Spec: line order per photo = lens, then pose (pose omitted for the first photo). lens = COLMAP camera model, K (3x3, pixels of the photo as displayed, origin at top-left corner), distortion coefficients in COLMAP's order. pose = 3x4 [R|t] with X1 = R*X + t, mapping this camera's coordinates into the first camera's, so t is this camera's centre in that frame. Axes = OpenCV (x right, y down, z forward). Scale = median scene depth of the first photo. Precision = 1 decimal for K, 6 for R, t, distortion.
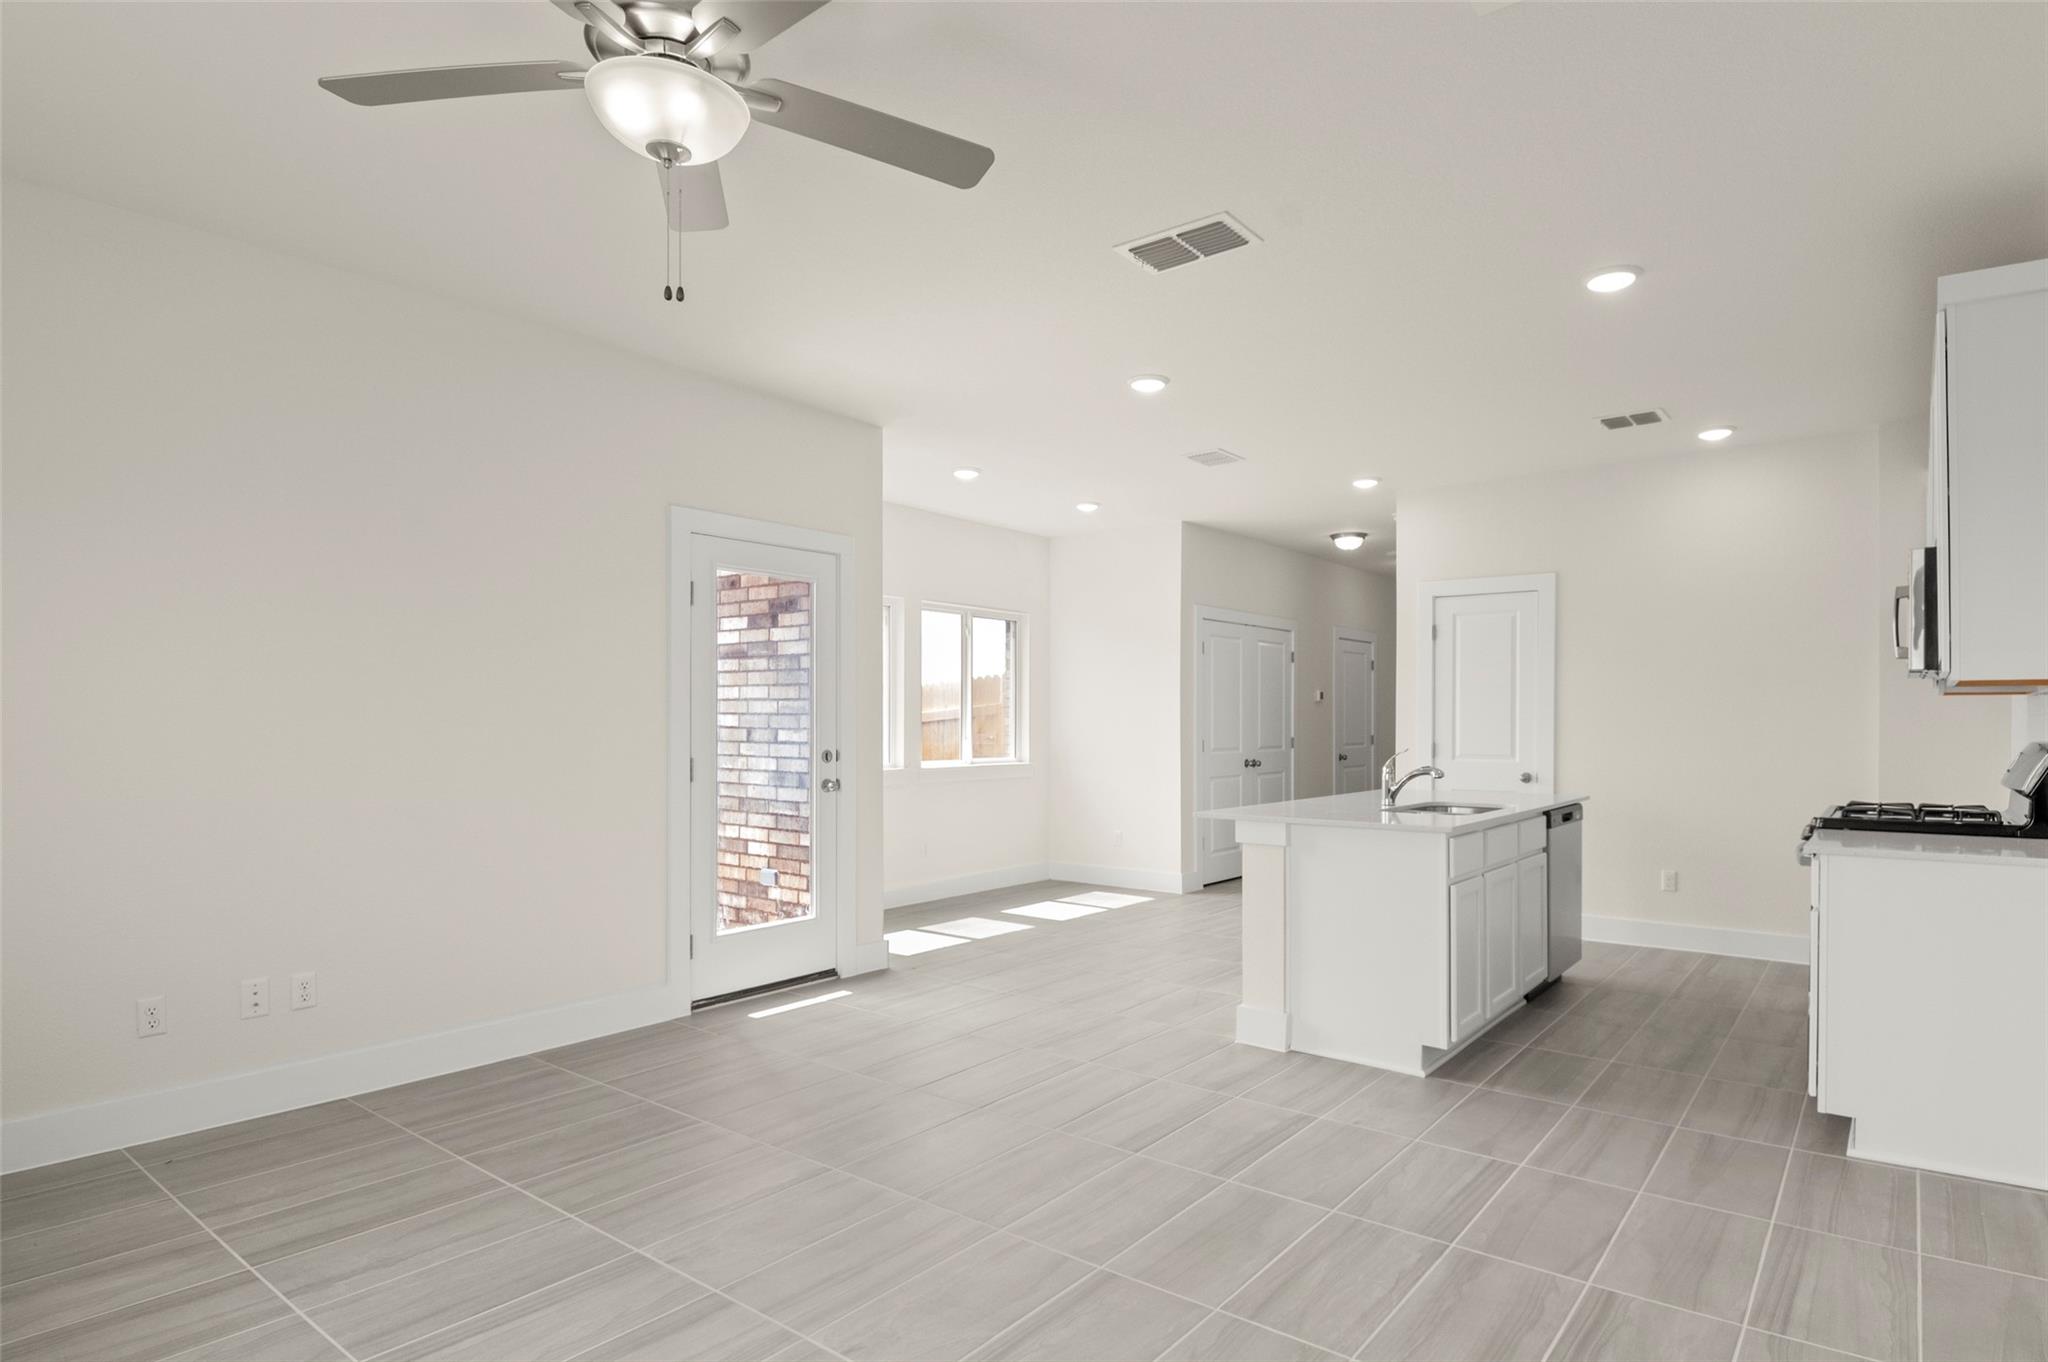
lens RADIAL K [[1107.3, 0, 1067.7], [0, 1107.3, 722.2], [0, 0, 1]] dist [0.023688, -0.029984]
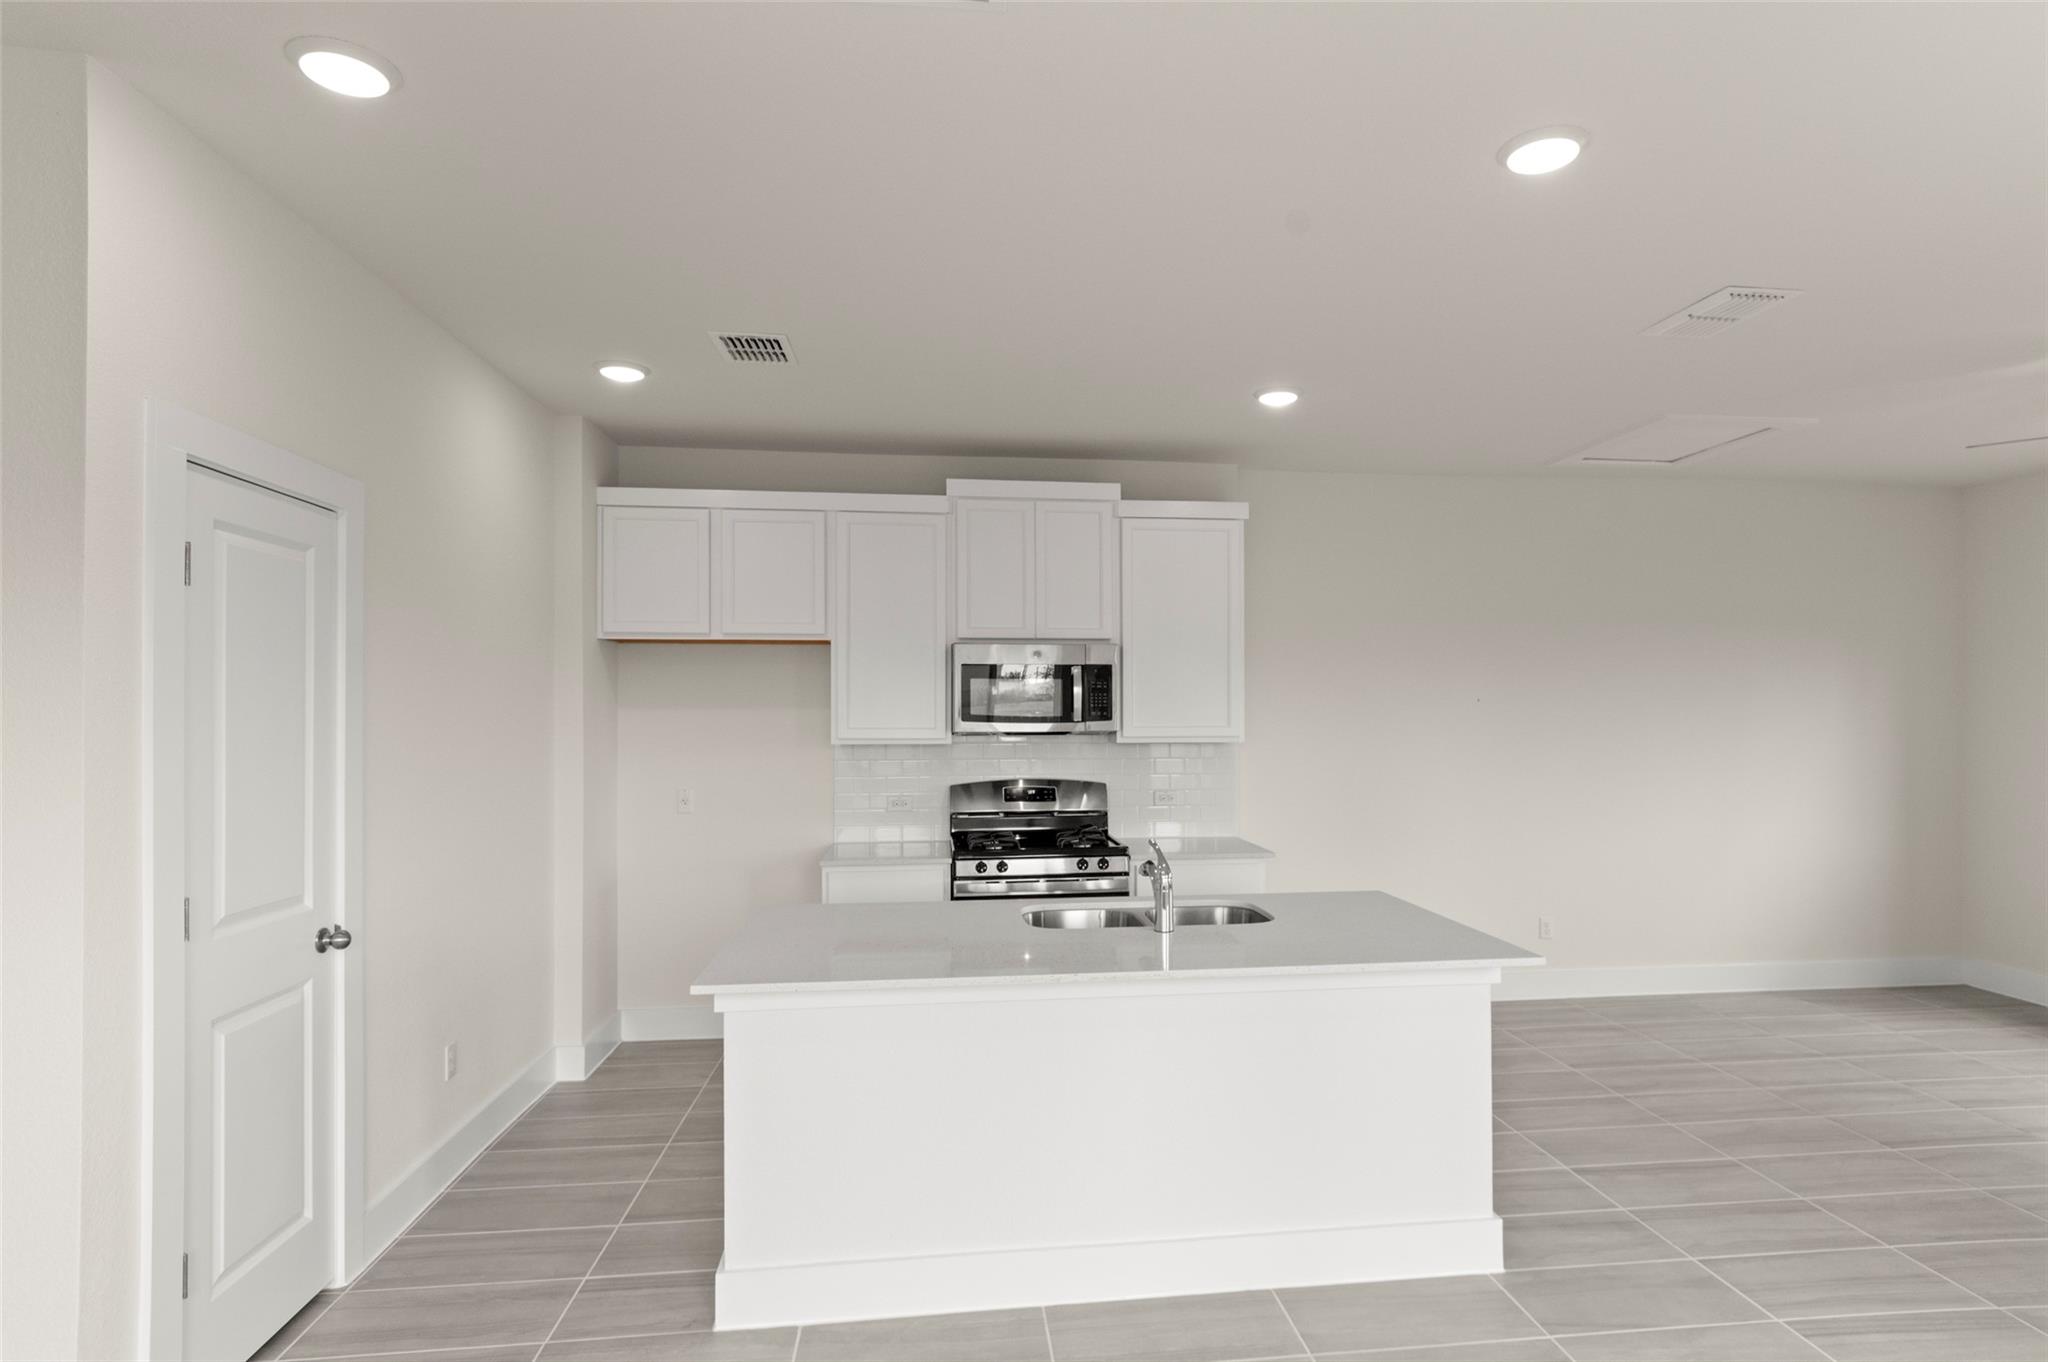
lens RADIAL K [[1080.9, 0, 1059.1], [0, 1080.9, 706.8], [0, 0, 1]] dist [0.013996, 0.000952]
pose [[-0.697337, 0.008816, 0.716690, -0.091270], [0.004514, 0.999959, -0.007909, -0.036430], [-0.716730, -0.002280, -0.697347, 1.120611]]
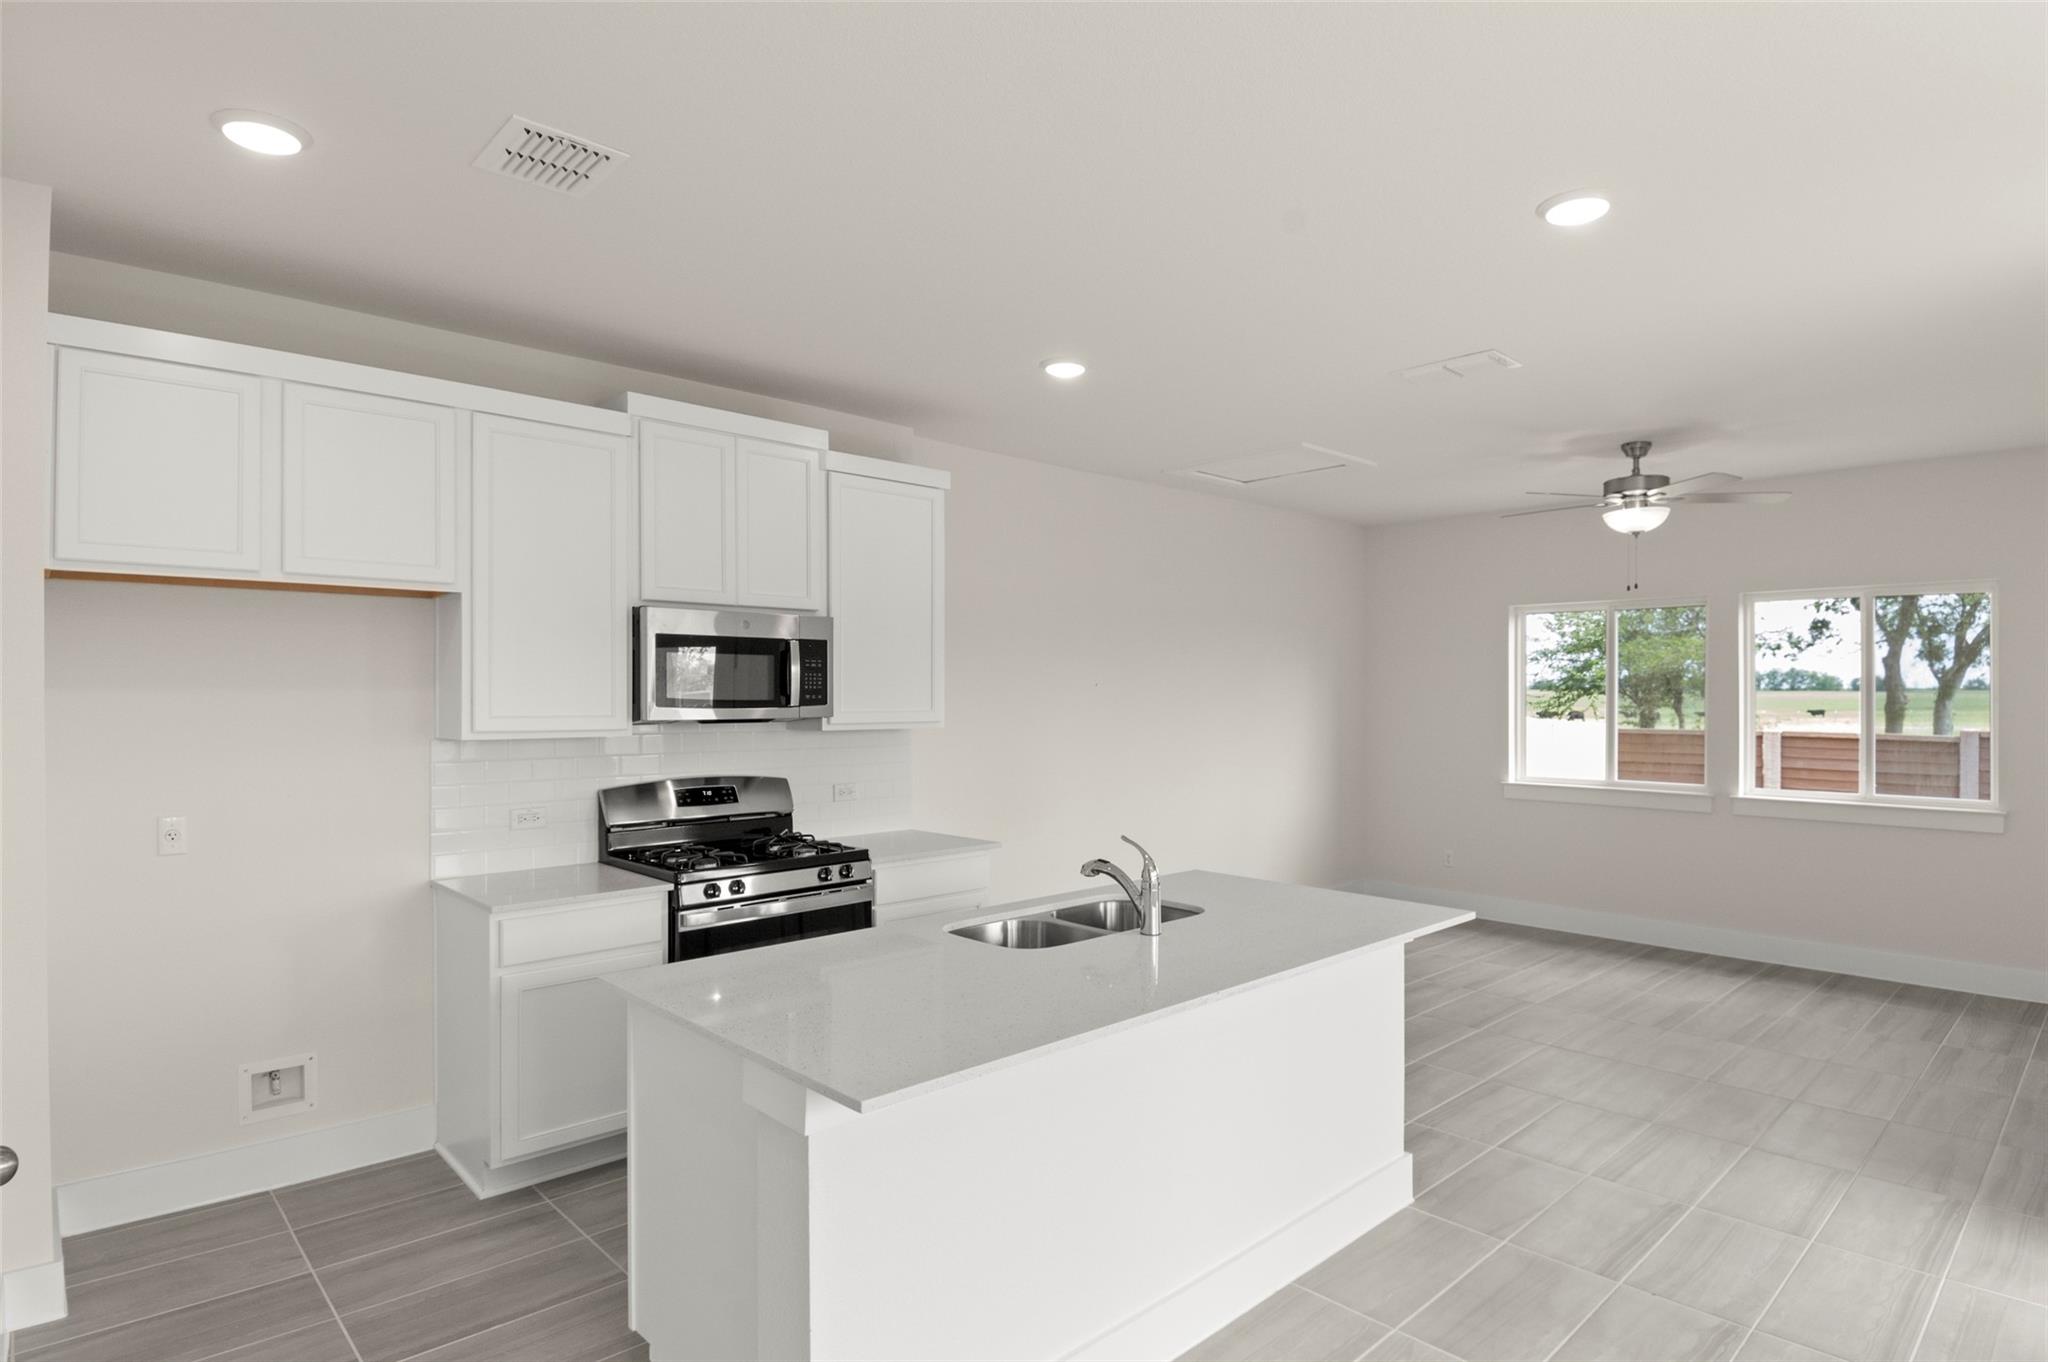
lens RADIAL K [[1098.2, 0, 1052.9], [0, 1098.2, 683.8], [0, 0, 1]] dist [0.020552, -0.029813]
pose [[-0.988260, 0.006109, 0.152662, 0.189253], [0.004258, 0.999913, -0.012446, -0.036519], [-0.152725, -0.011650, -0.988200, 1.199787]]
